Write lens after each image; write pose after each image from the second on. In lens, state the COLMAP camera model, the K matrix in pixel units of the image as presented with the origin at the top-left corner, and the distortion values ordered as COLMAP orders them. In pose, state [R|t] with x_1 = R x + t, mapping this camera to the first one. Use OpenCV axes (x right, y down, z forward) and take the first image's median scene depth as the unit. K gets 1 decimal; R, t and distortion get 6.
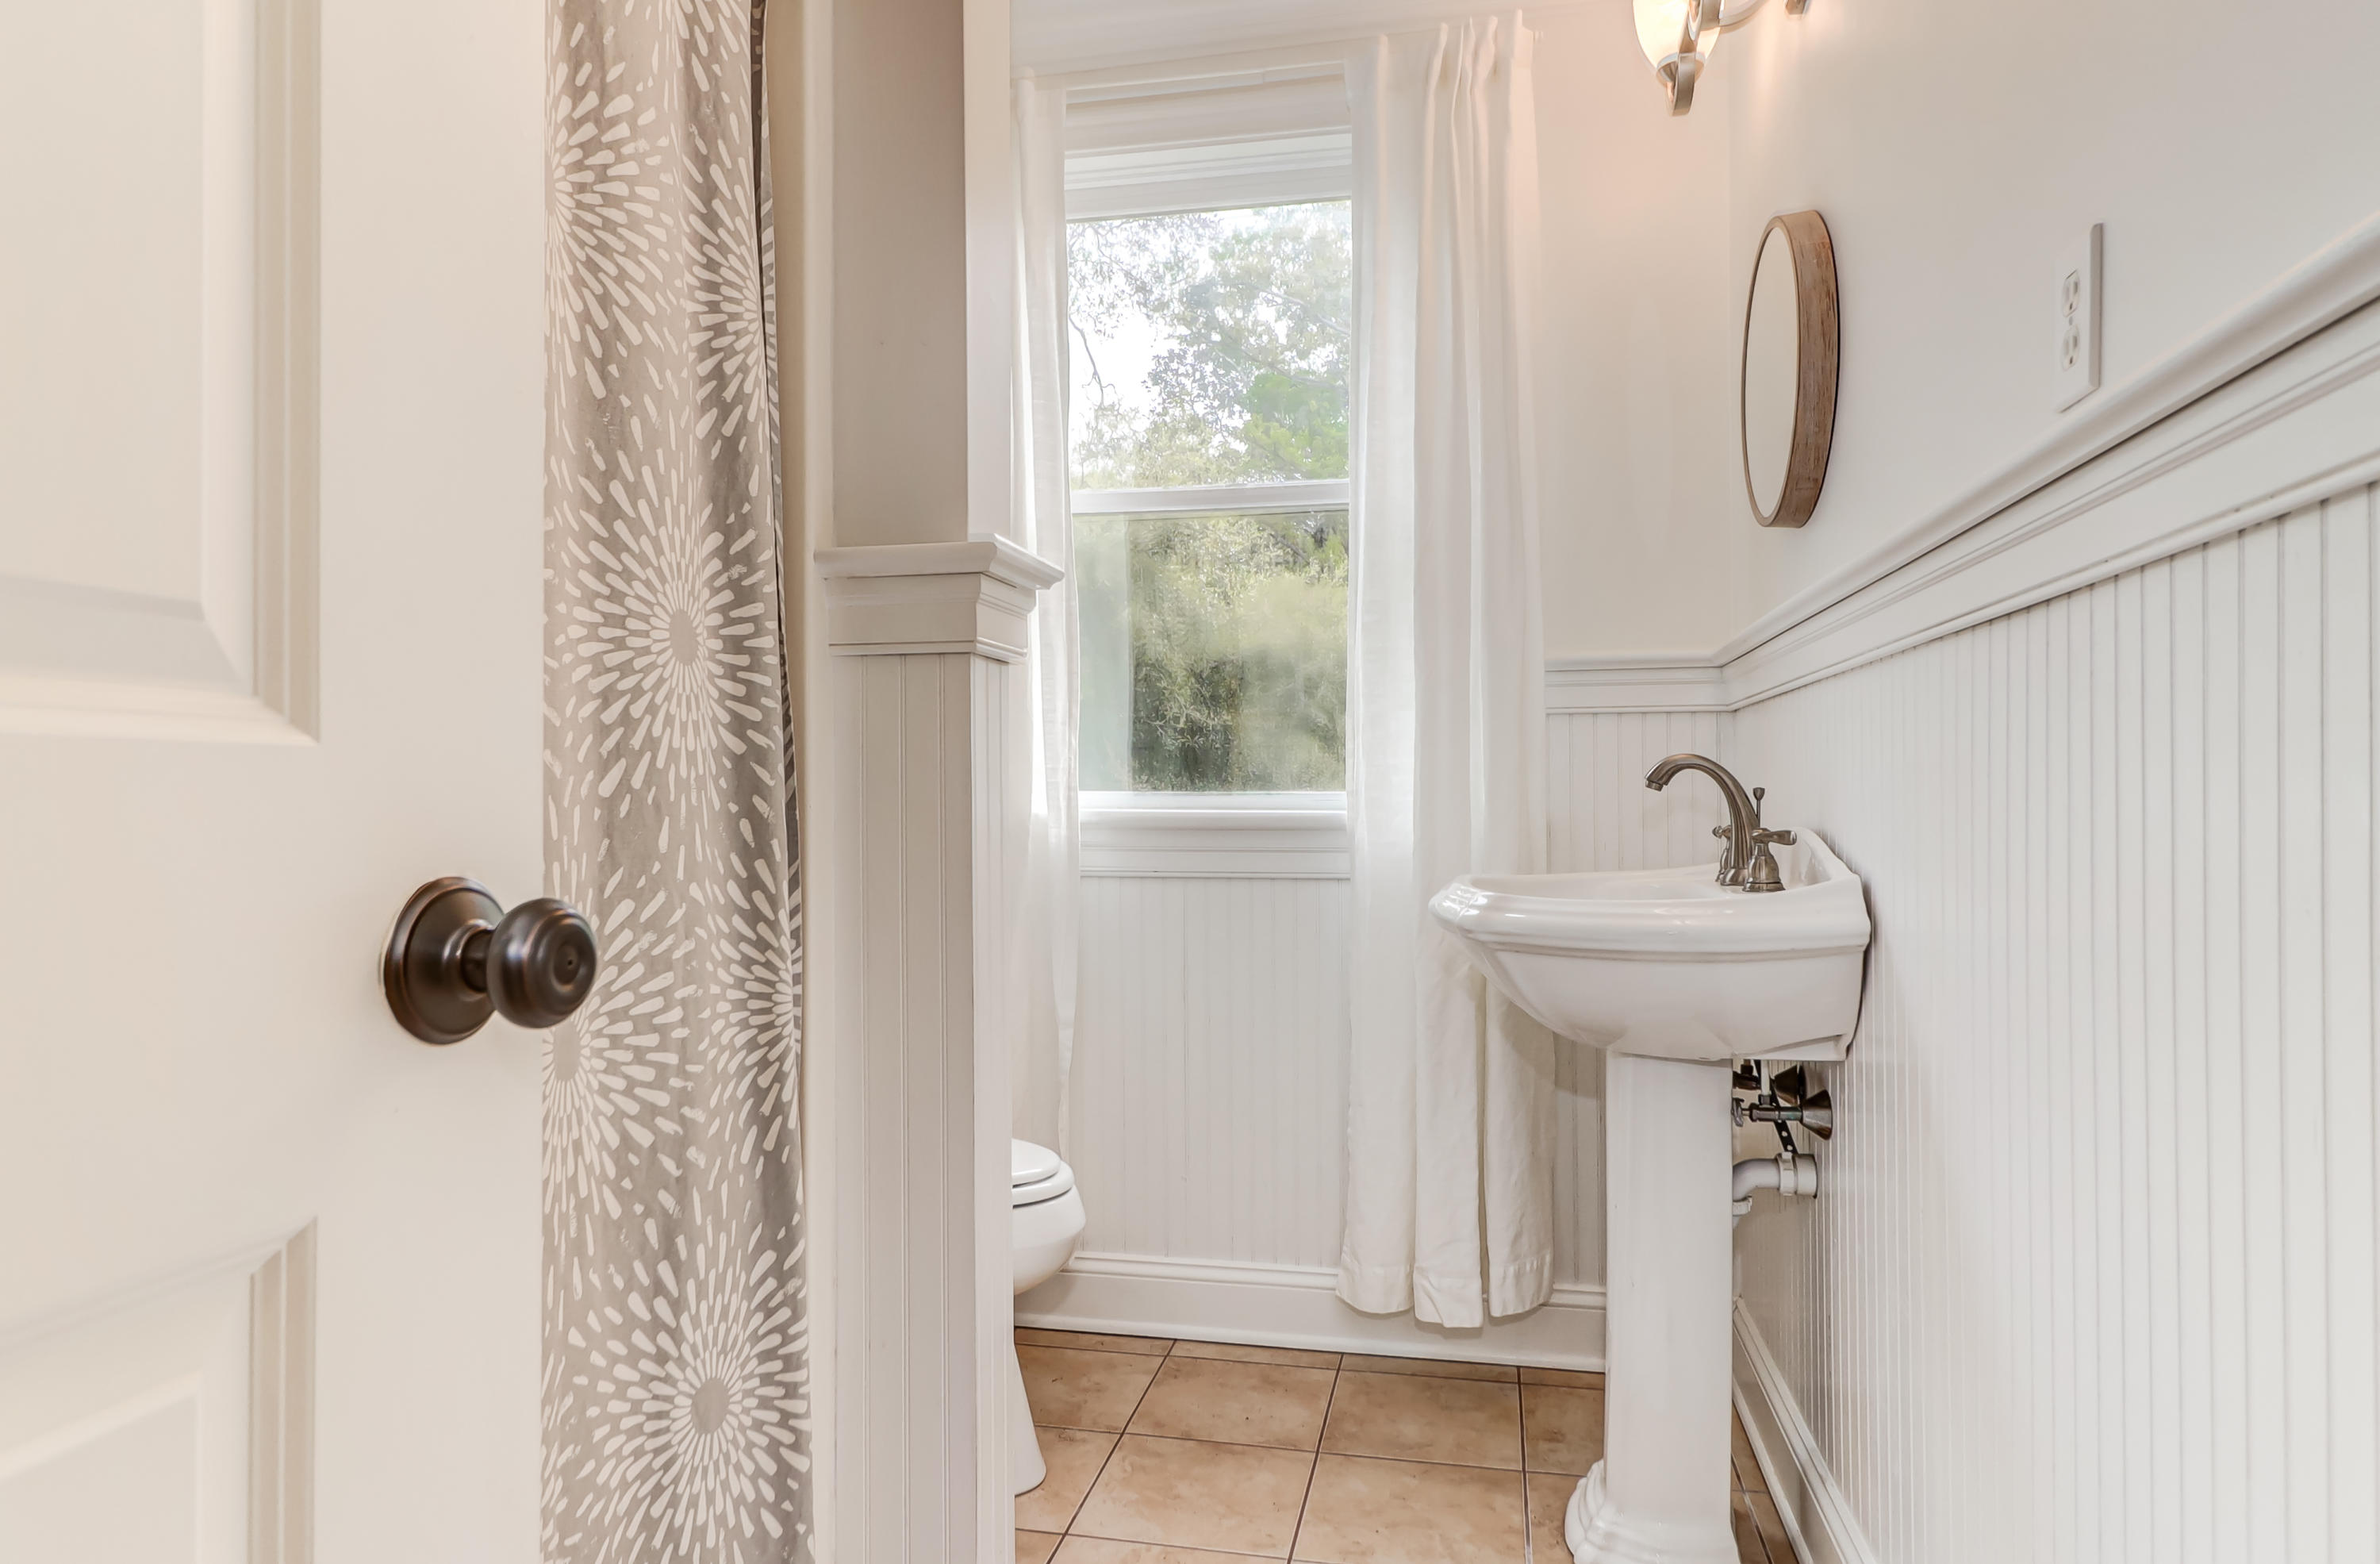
lens RADIAL K [[1472.0, 0, 1190.0], [0, 1472.0, 782.0], [0, 0, 1]] dist [0.002701, -0.000545]
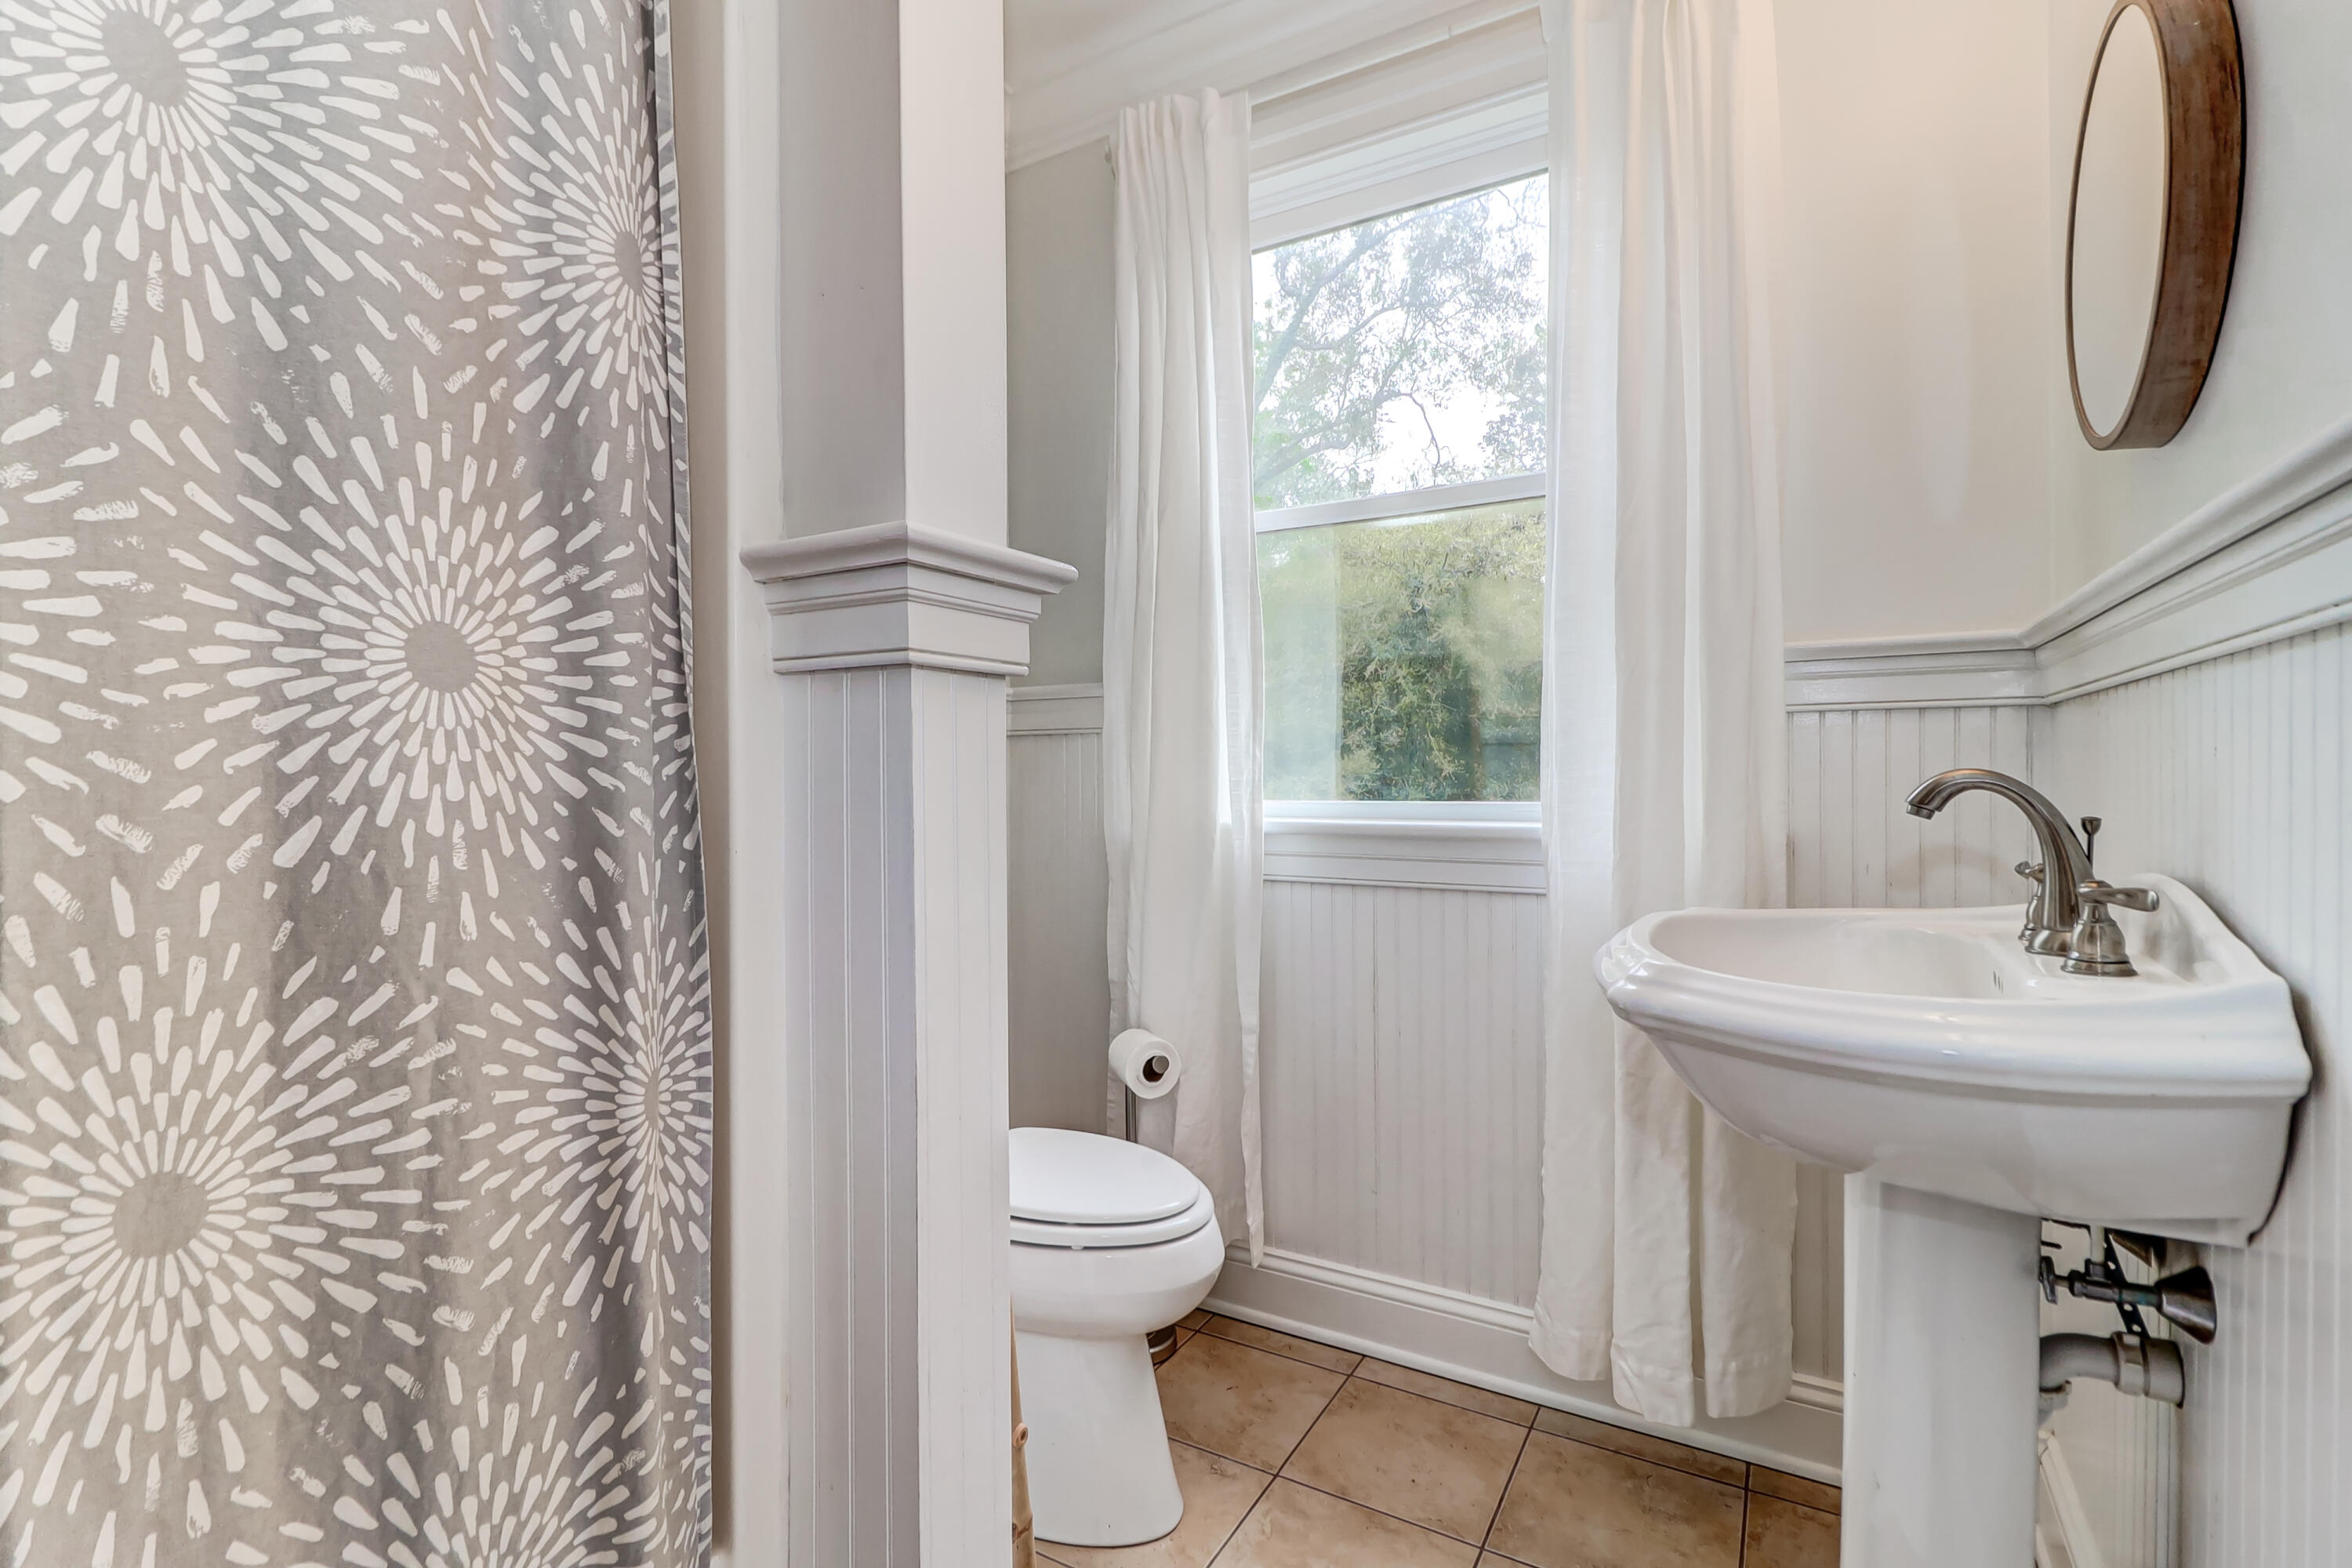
lens RADIAL K [[1072.1, 0, 1184.1], [0, 1072.1, 783.5], [0, 0, 1]] dist [0.016416, -0.011725]
pose [[0.947650, -0.000713, -0.319309, 0.205525], [0.006894, 0.999810, 0.018229, -0.036309], [0.319235, -0.019476, 0.947475, 0.547726]]
